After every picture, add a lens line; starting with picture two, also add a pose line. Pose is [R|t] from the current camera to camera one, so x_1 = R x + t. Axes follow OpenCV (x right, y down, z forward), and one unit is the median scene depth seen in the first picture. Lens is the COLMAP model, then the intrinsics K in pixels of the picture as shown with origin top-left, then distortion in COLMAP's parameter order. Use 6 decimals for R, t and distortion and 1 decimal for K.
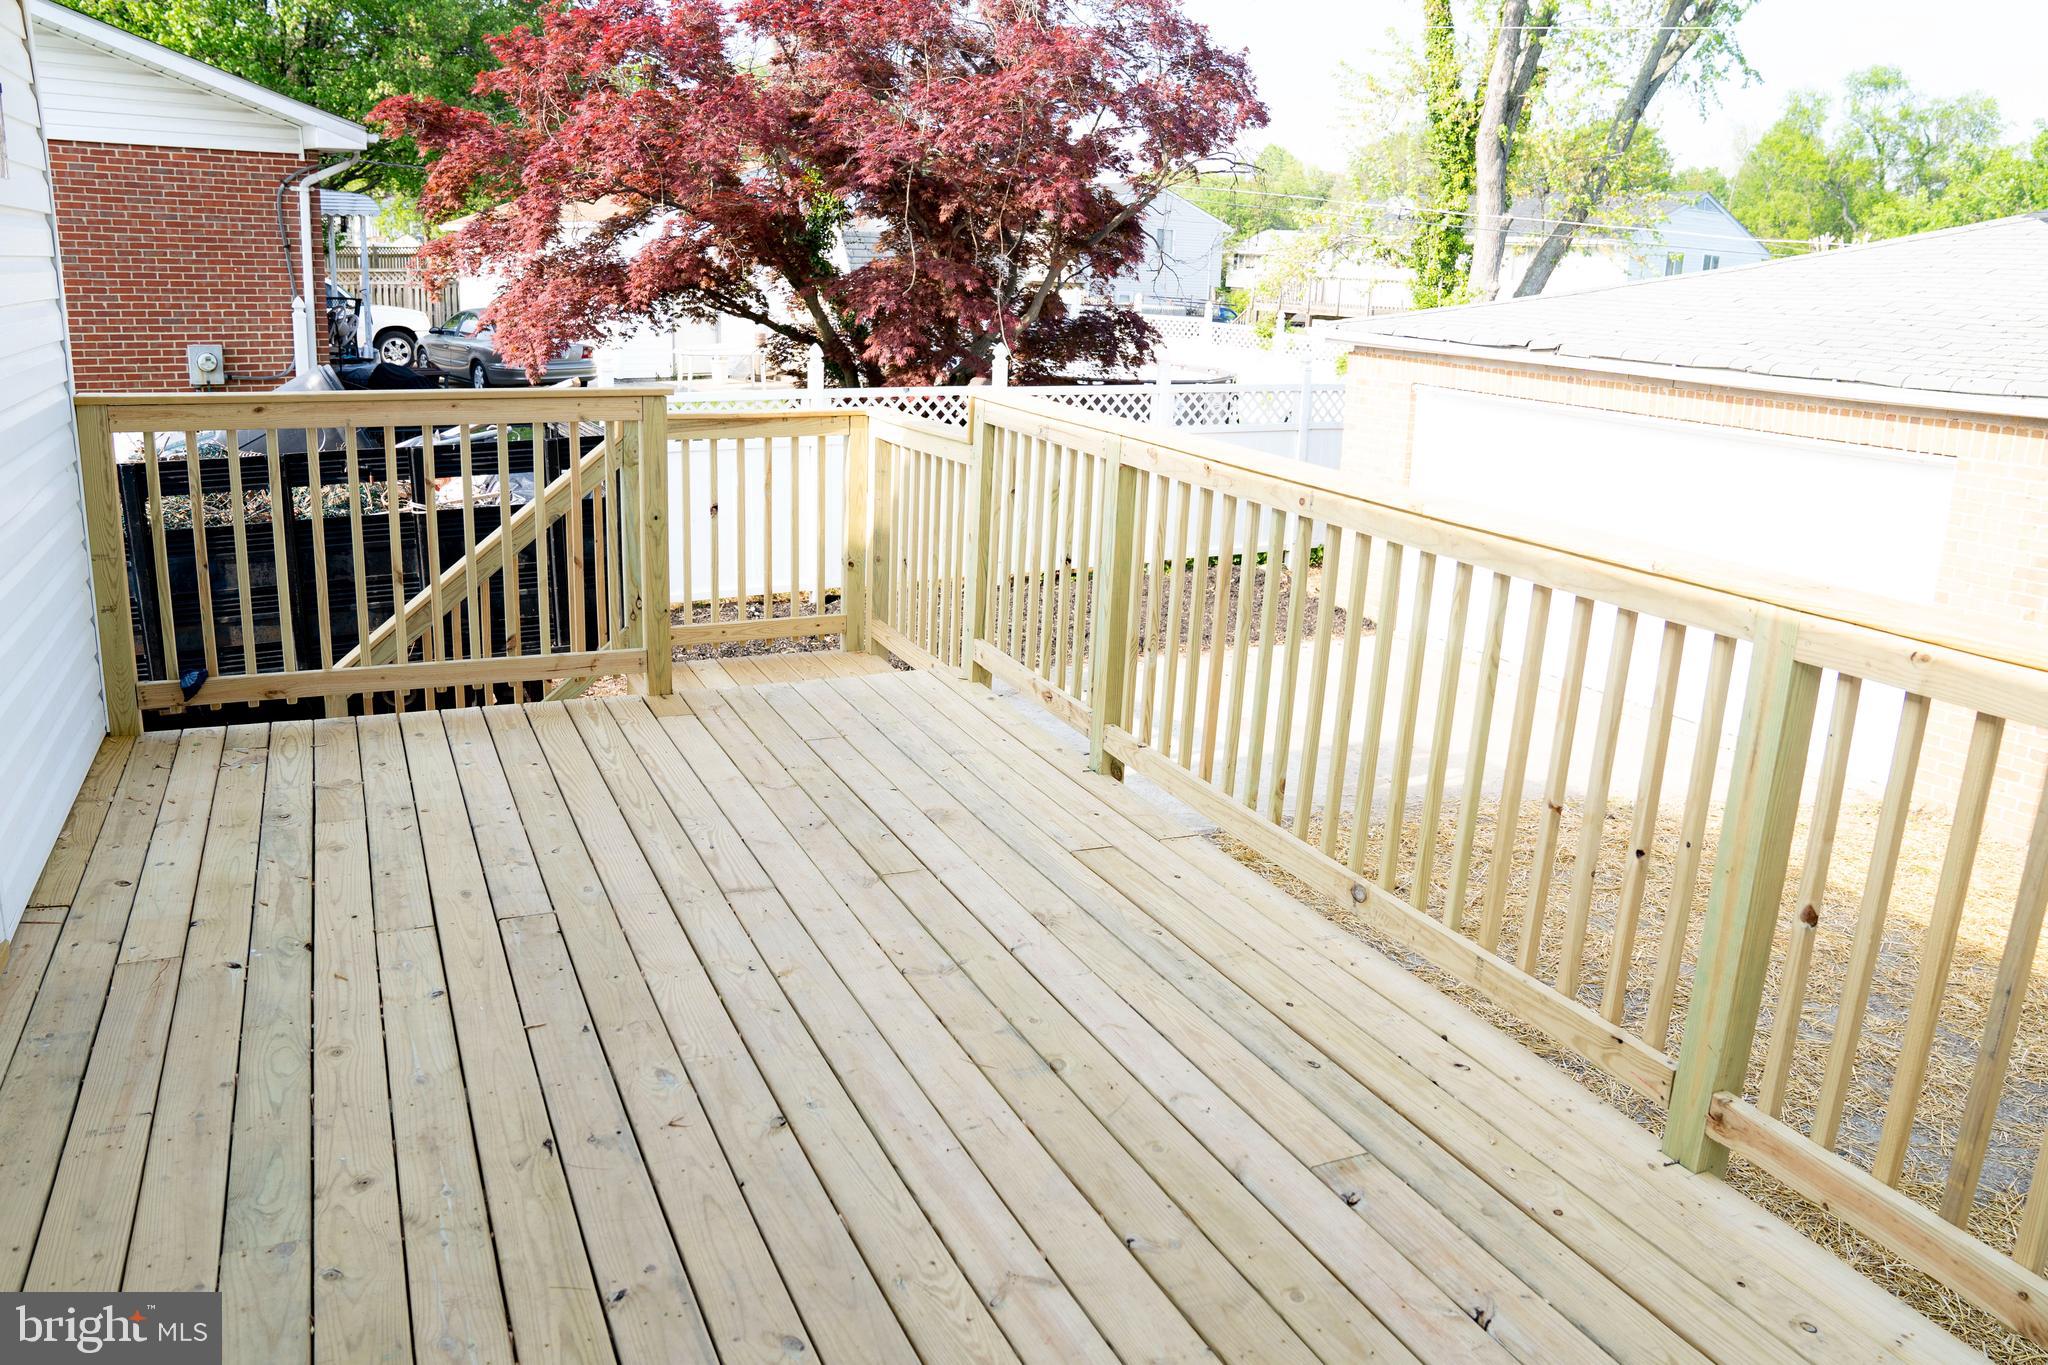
lens RADIAL K [[1455.1, 0, 1021.2], [0, 1455.1, 684.2], [0, 0, 1]] dist [-0.109703, 0.073401]
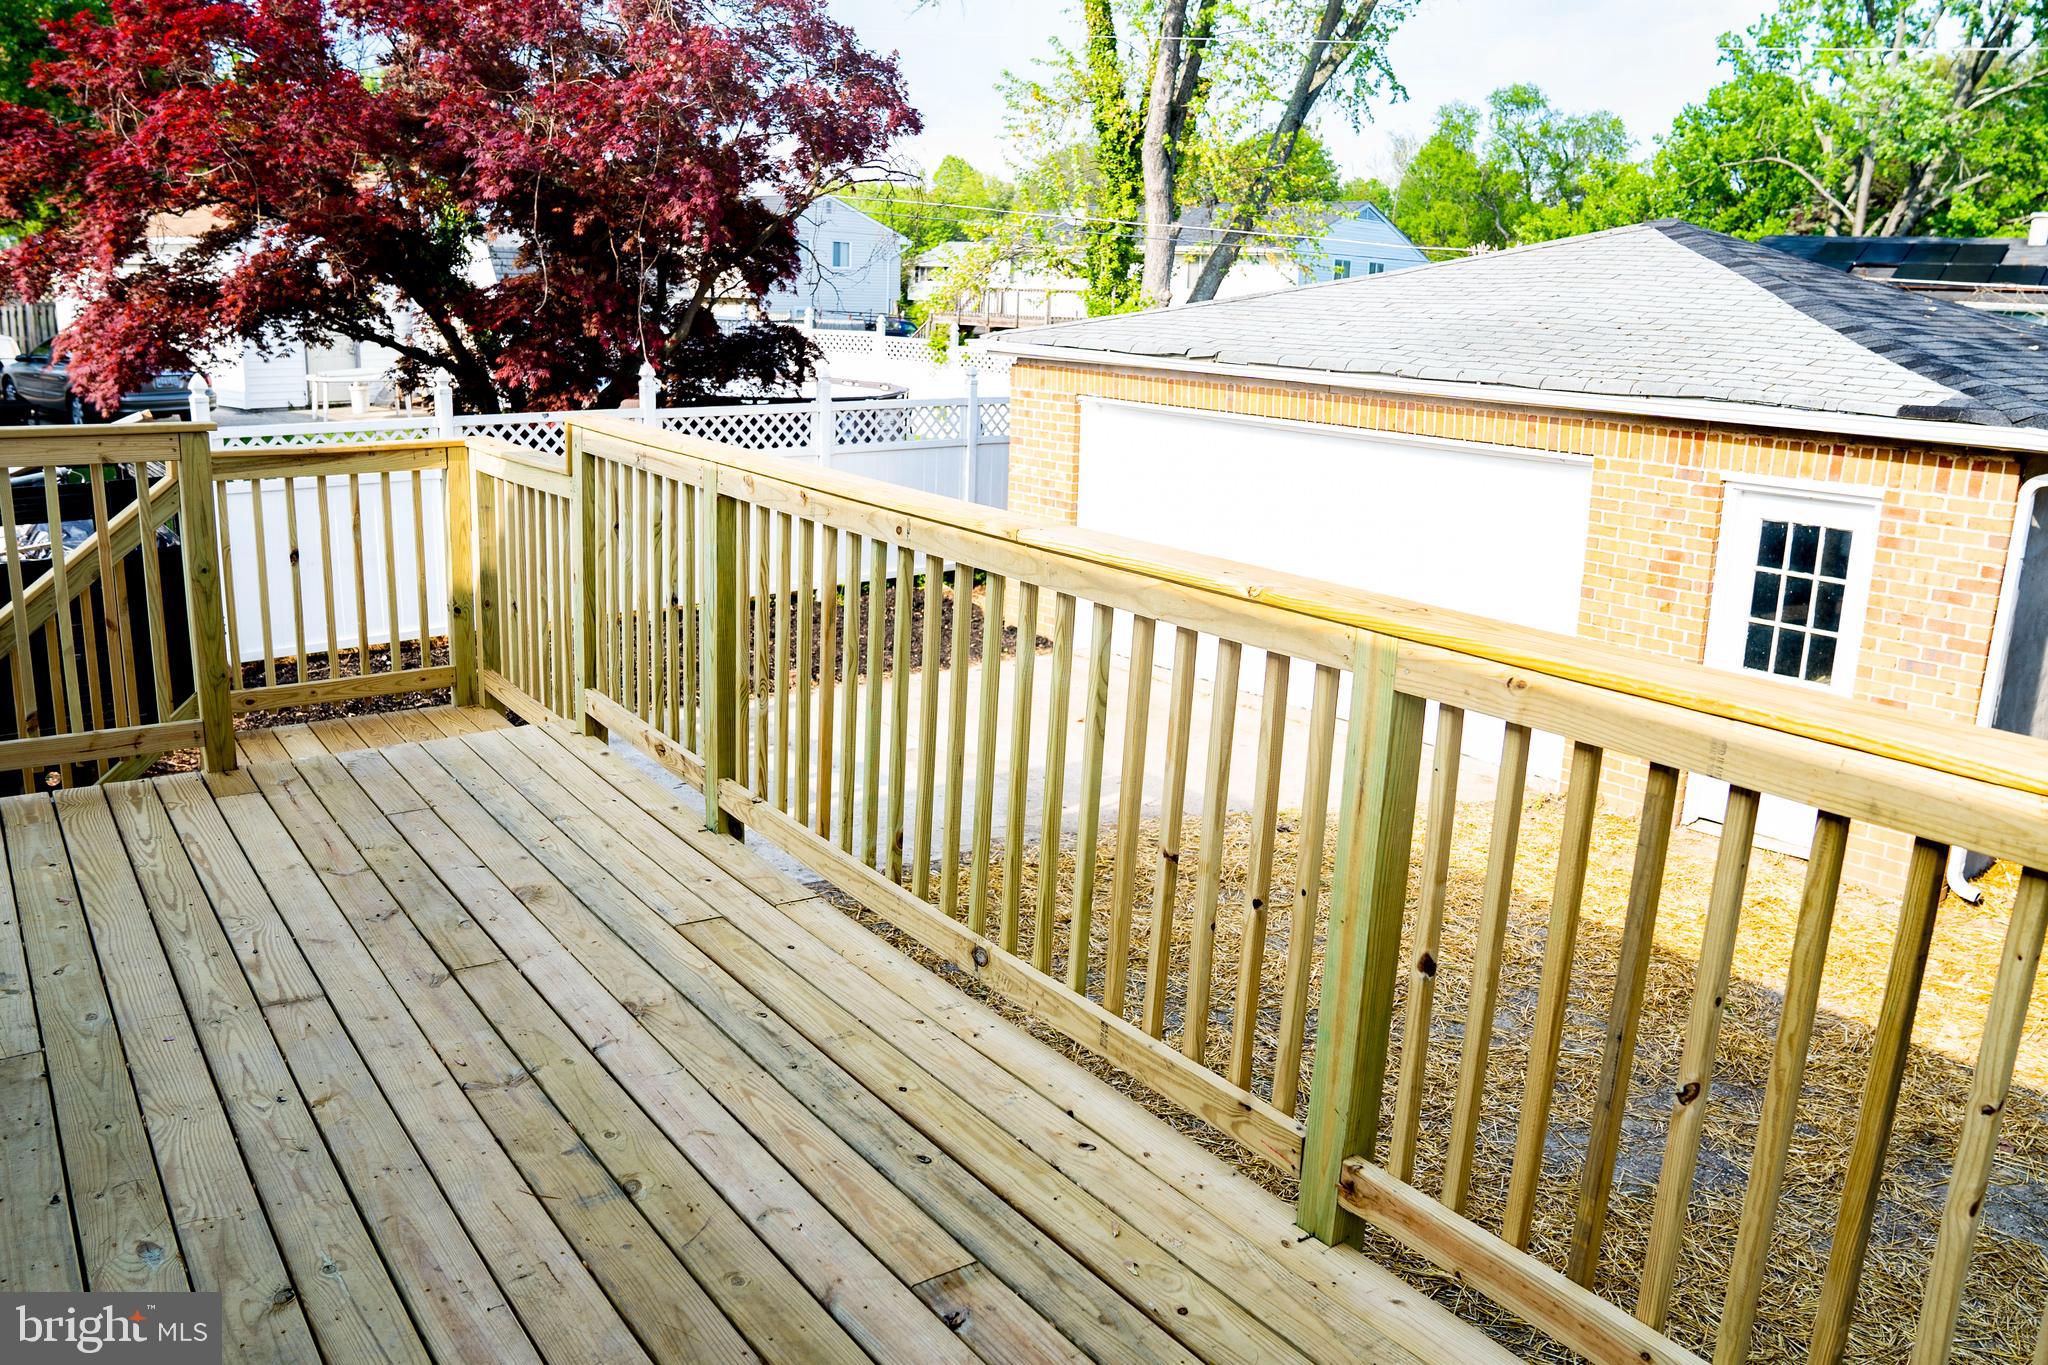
lens RADIAL K [[1455.1, 0, 1016.5], [0, 1455.1, 680.4], [0, 0, 1]] dist [-0.109703, 0.073401]
pose [[0.982538, -0.050327, 0.179125, 0.075213], [0.052500, 0.998593, -0.007407, -0.016260], [-0.178500, 0.016681, 0.983798, 0.066648]]
